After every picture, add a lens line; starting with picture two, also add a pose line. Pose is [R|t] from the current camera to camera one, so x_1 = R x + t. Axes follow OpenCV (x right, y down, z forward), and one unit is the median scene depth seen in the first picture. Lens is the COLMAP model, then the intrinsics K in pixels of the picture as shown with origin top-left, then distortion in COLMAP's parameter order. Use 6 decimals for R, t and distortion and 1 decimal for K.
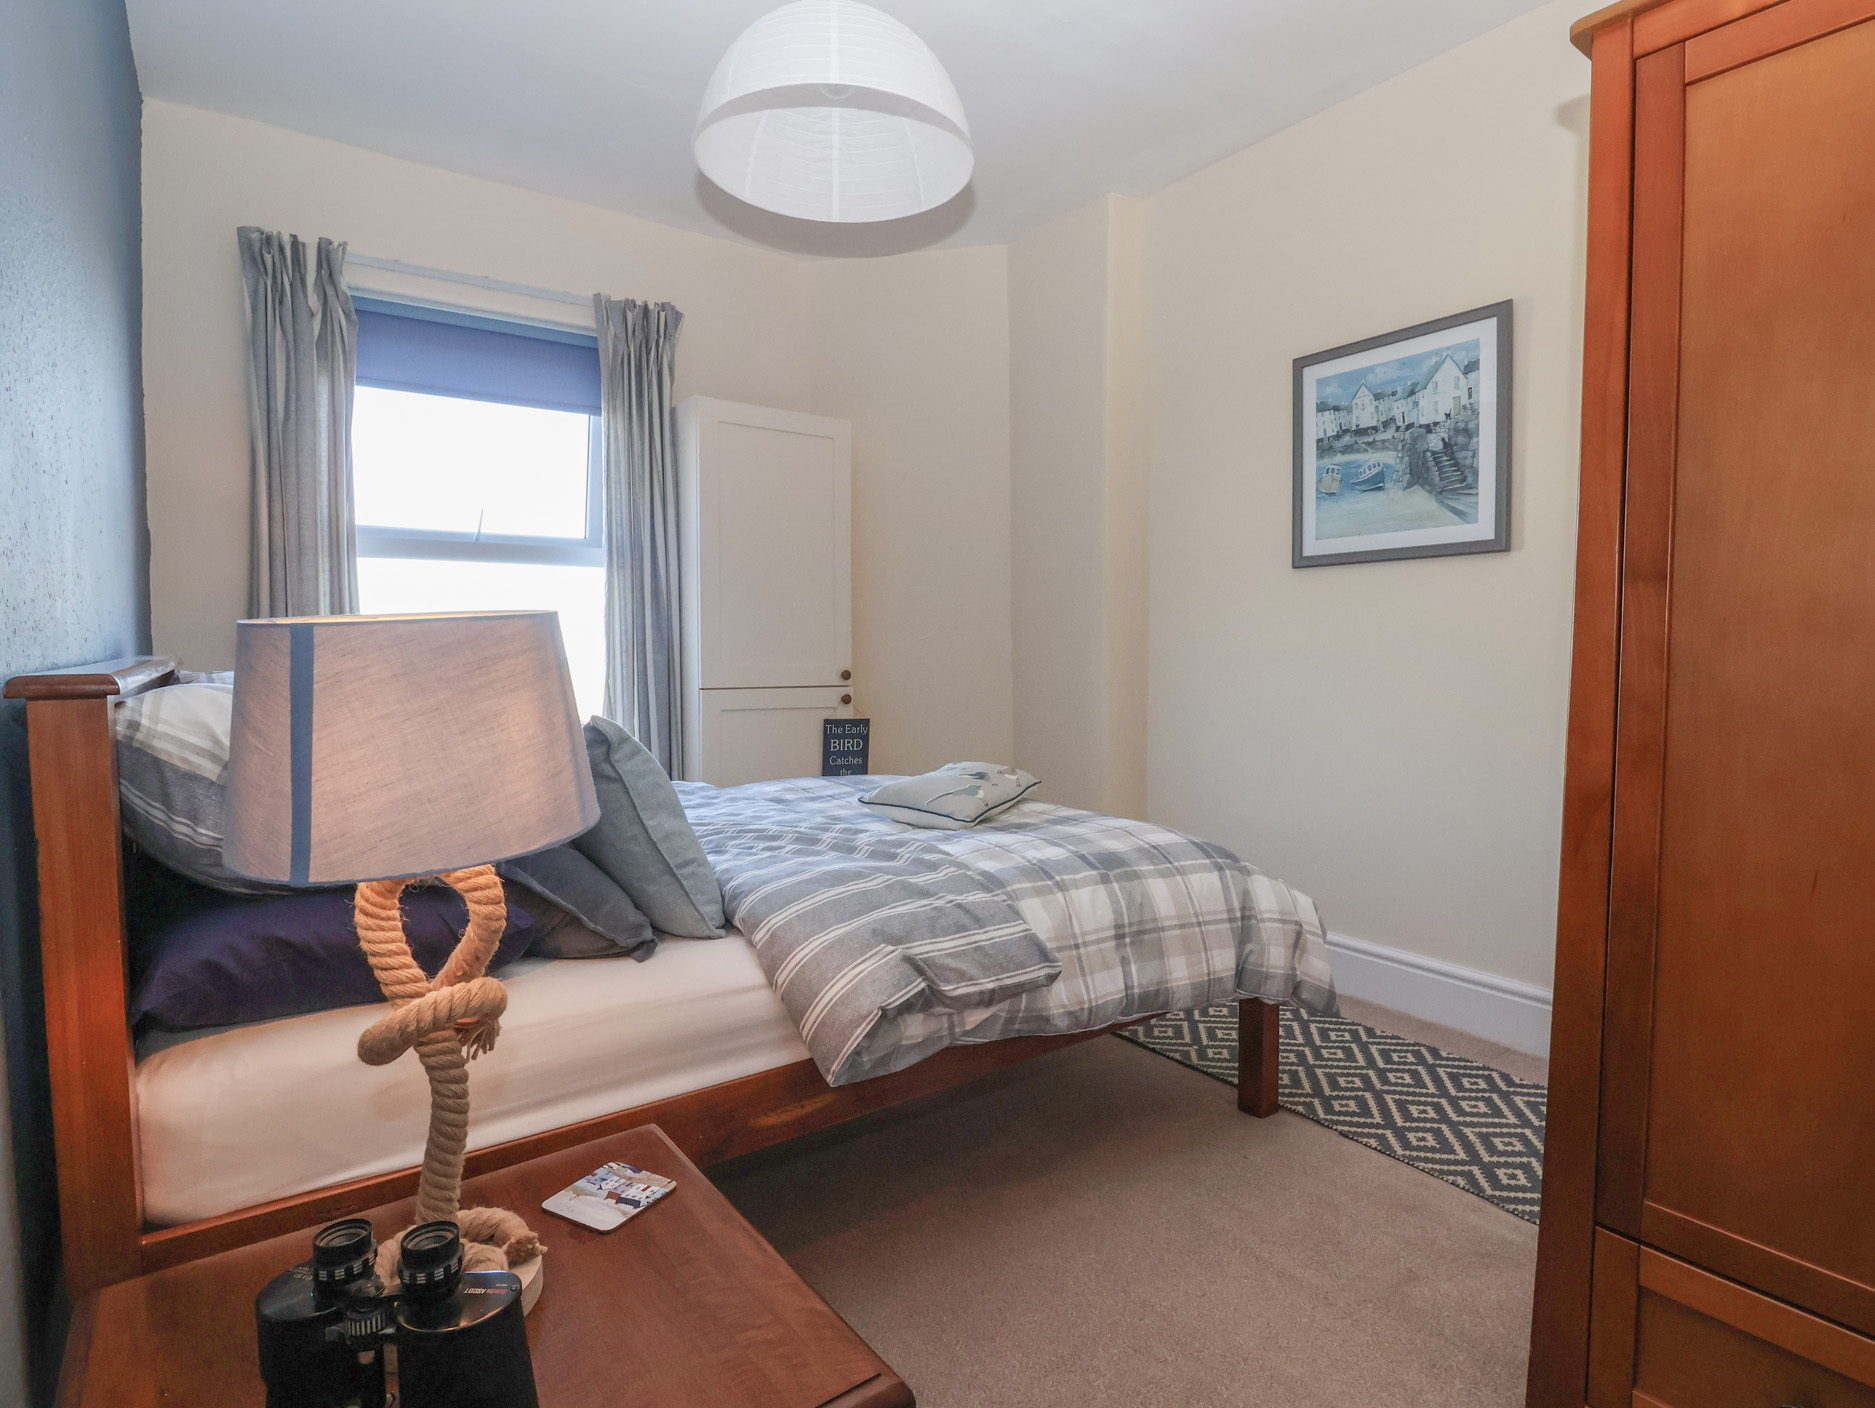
lens RADIAL K [[1002.6, 0, 940.3], [0, 1002.6, 700.9], [0, 0, 1]] dist [0.000533, -0.000754]
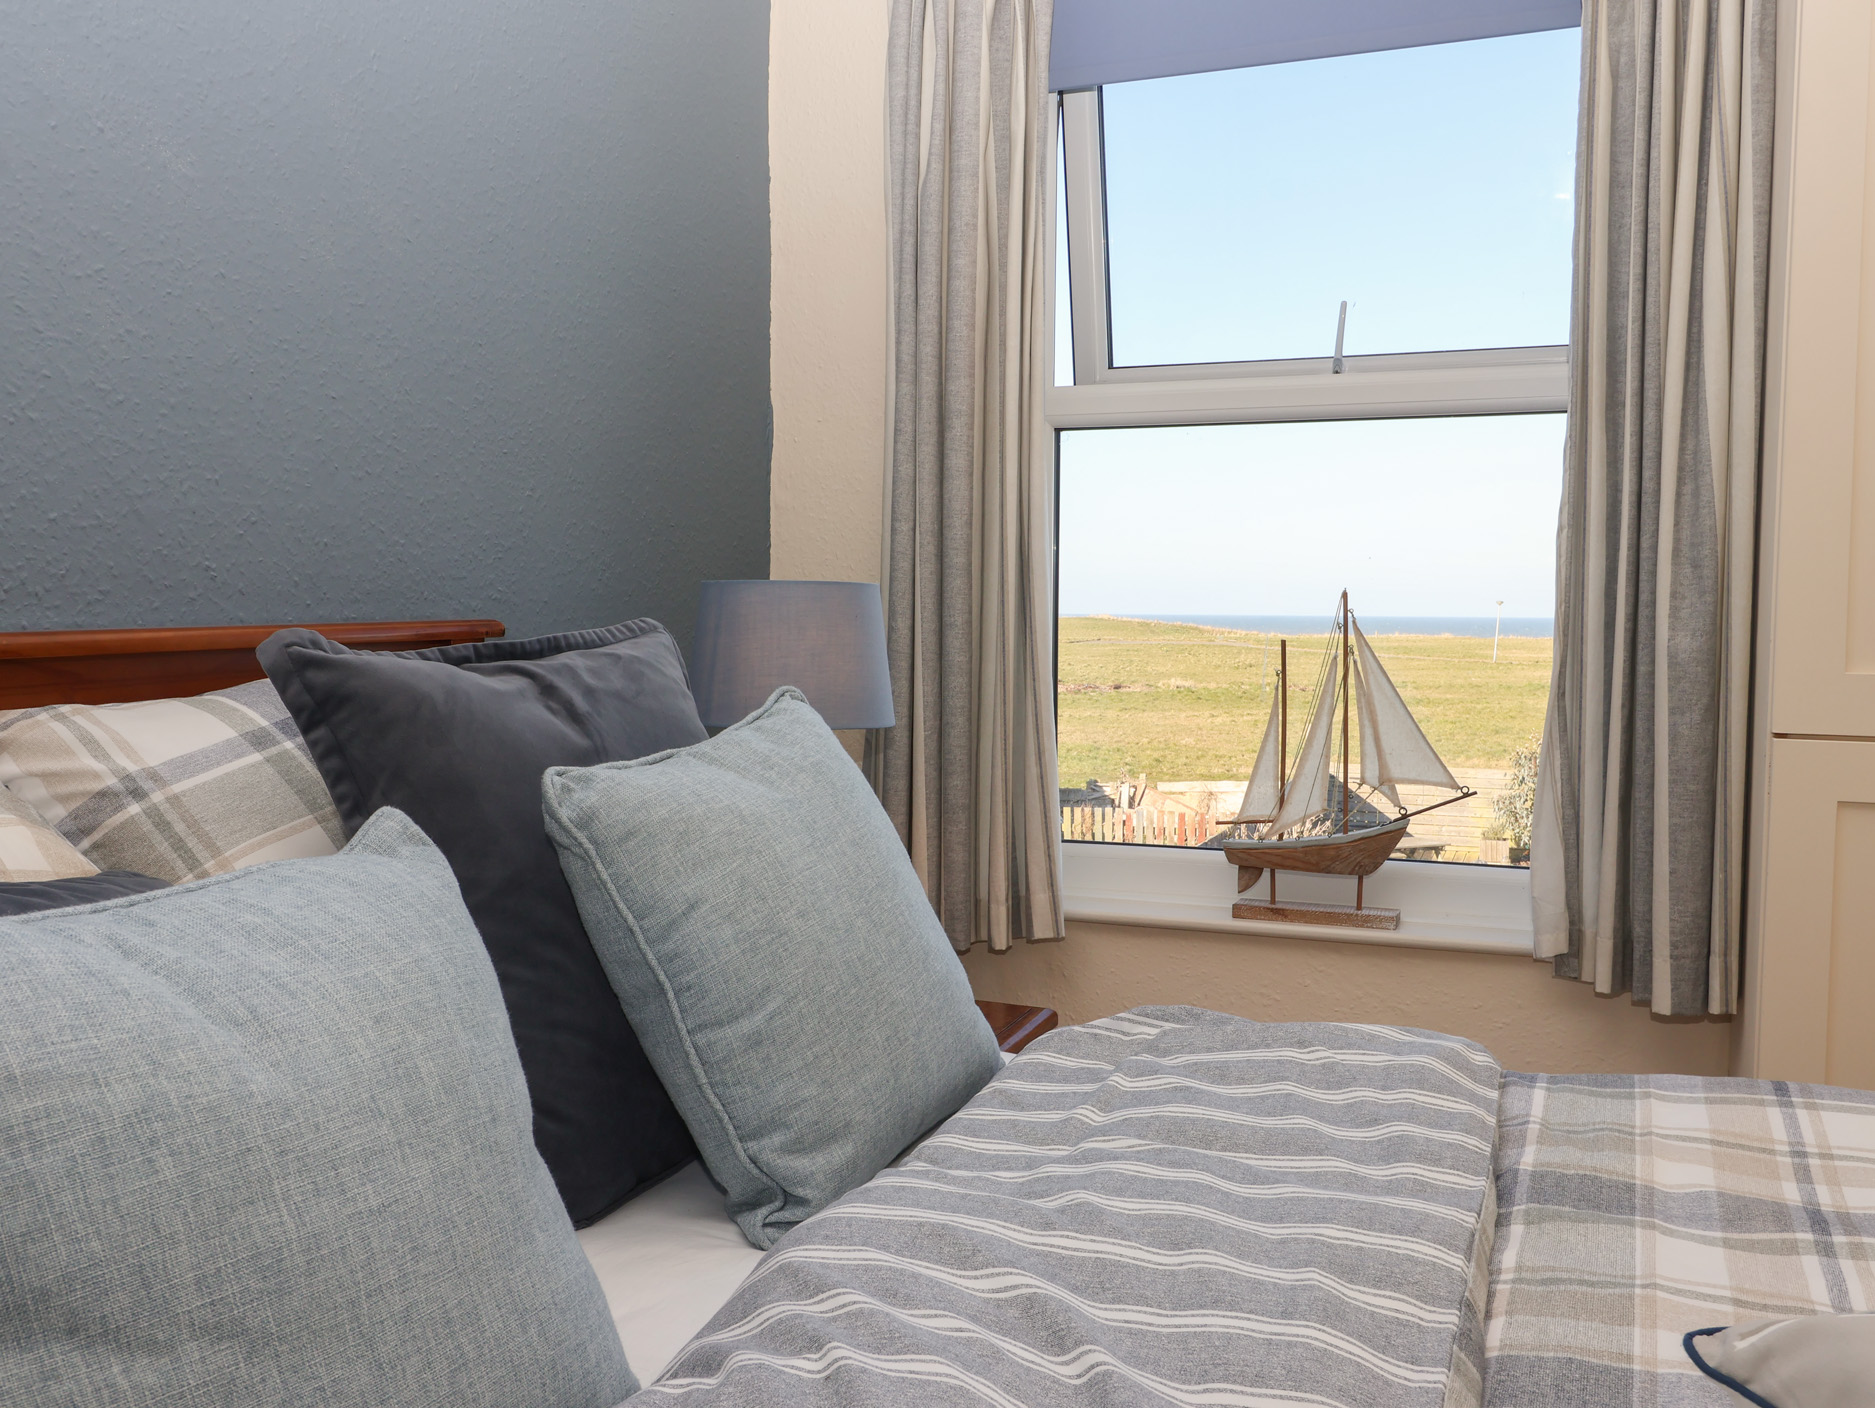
lens RADIAL K [[1668.5, 0, 937.5], [0, 1668.5, 693.3], [0, 0, 1]] dist [0.020880, -0.004992]
pose [[0.544980, 0.052919, -0.836777, 0.145093], [-0.052598, 0.998198, 0.028872, -0.045249], [0.836798, 0.028278, 0.546782, 0.703880]]
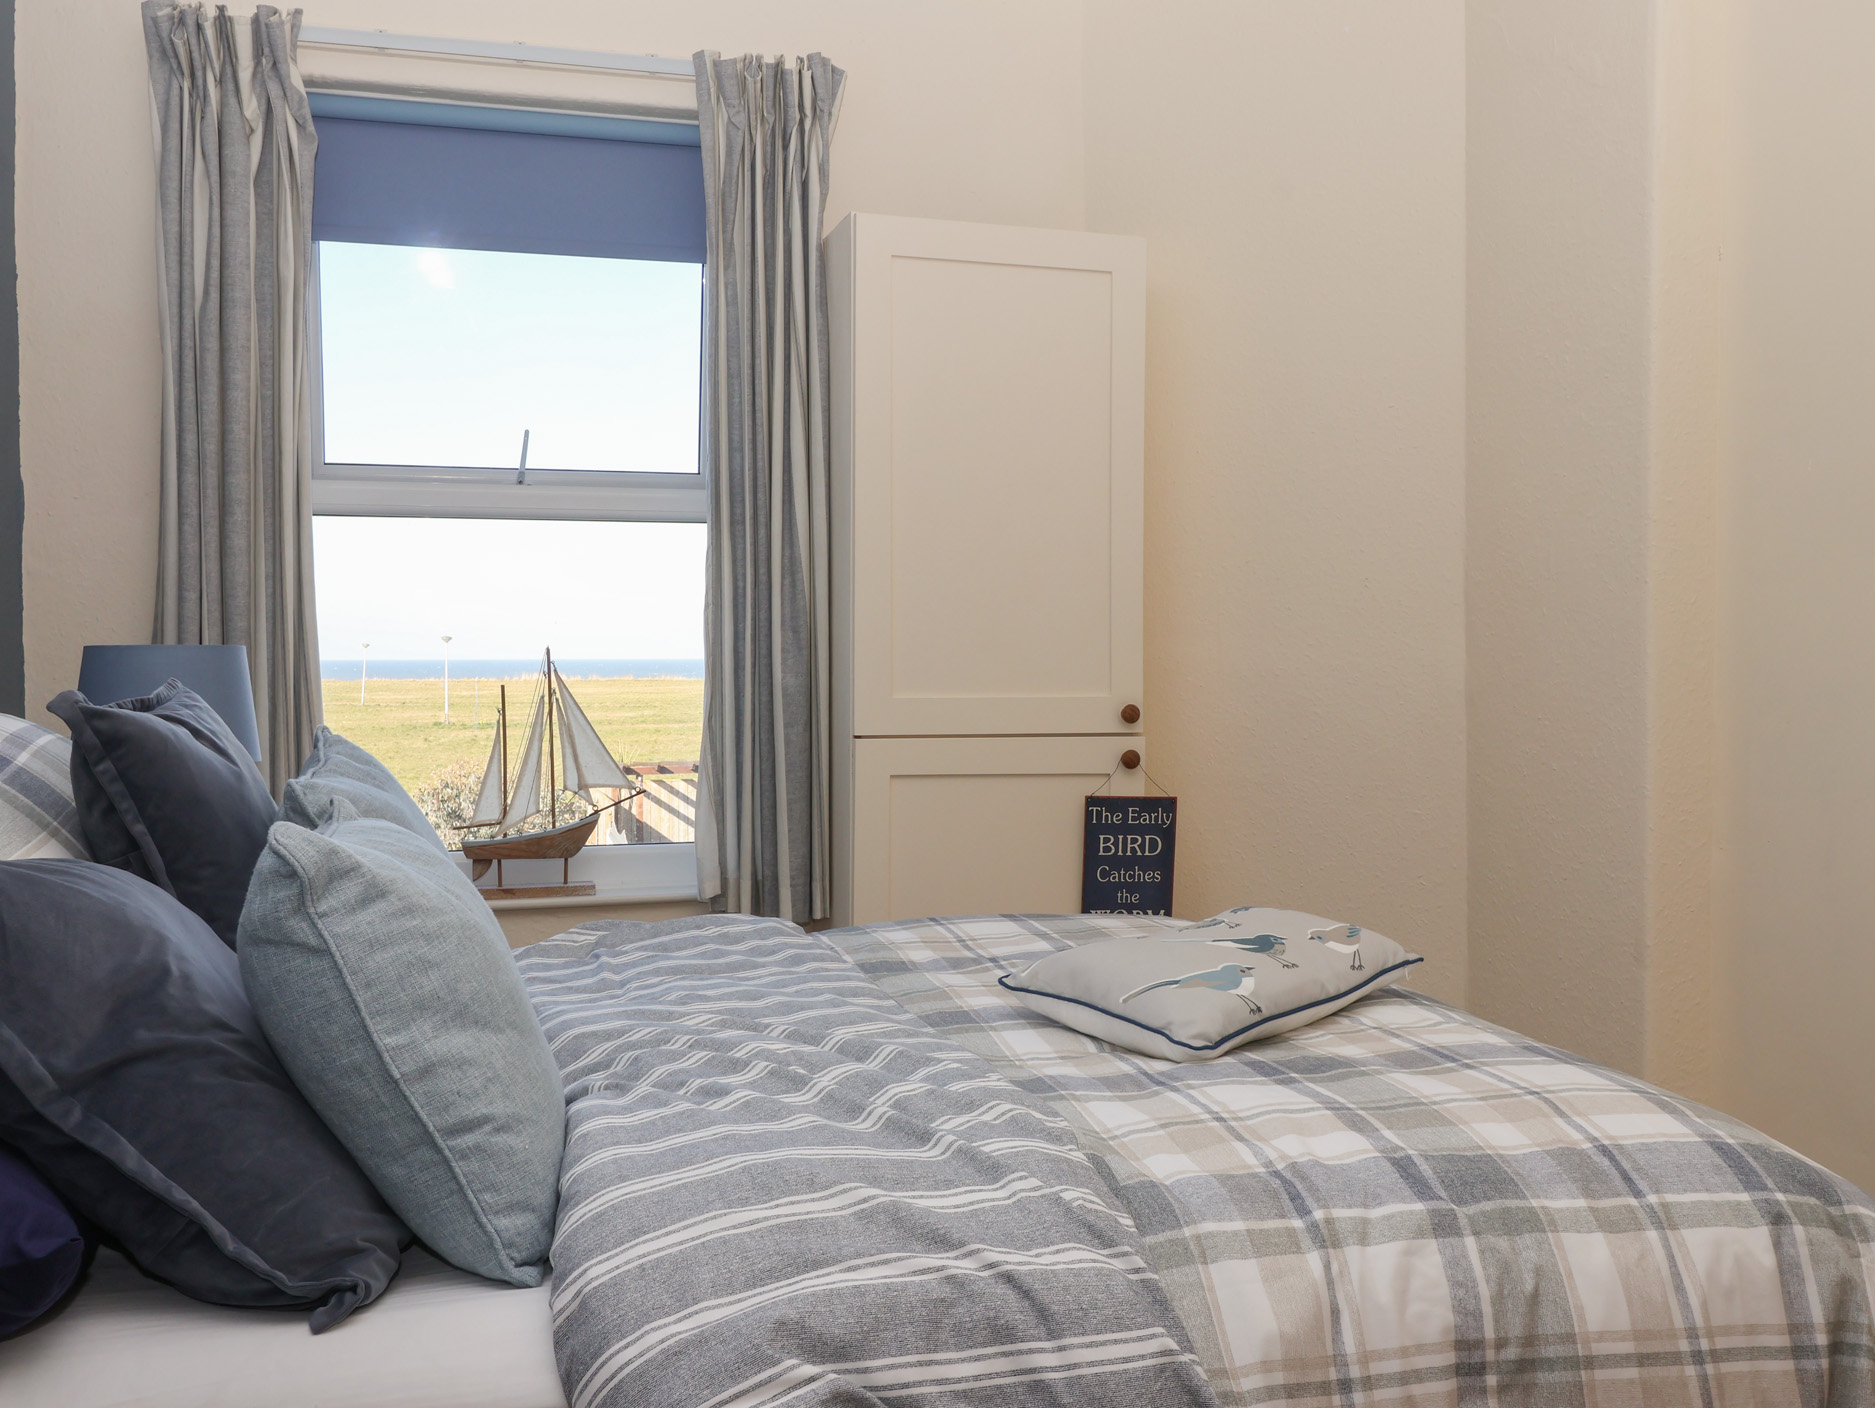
lens RADIAL K [[1668.5, 0, 932.3], [0, 1668.5, 701.4], [0, 0, 1]] dist [0.020880, -0.004992]
pose [[0.943170, 0.012956, -0.332058, 0.181911], [-0.019469, 0.999678, -0.016293, -0.029224], [0.331740, 0.021832, 0.943118, 0.230612]]
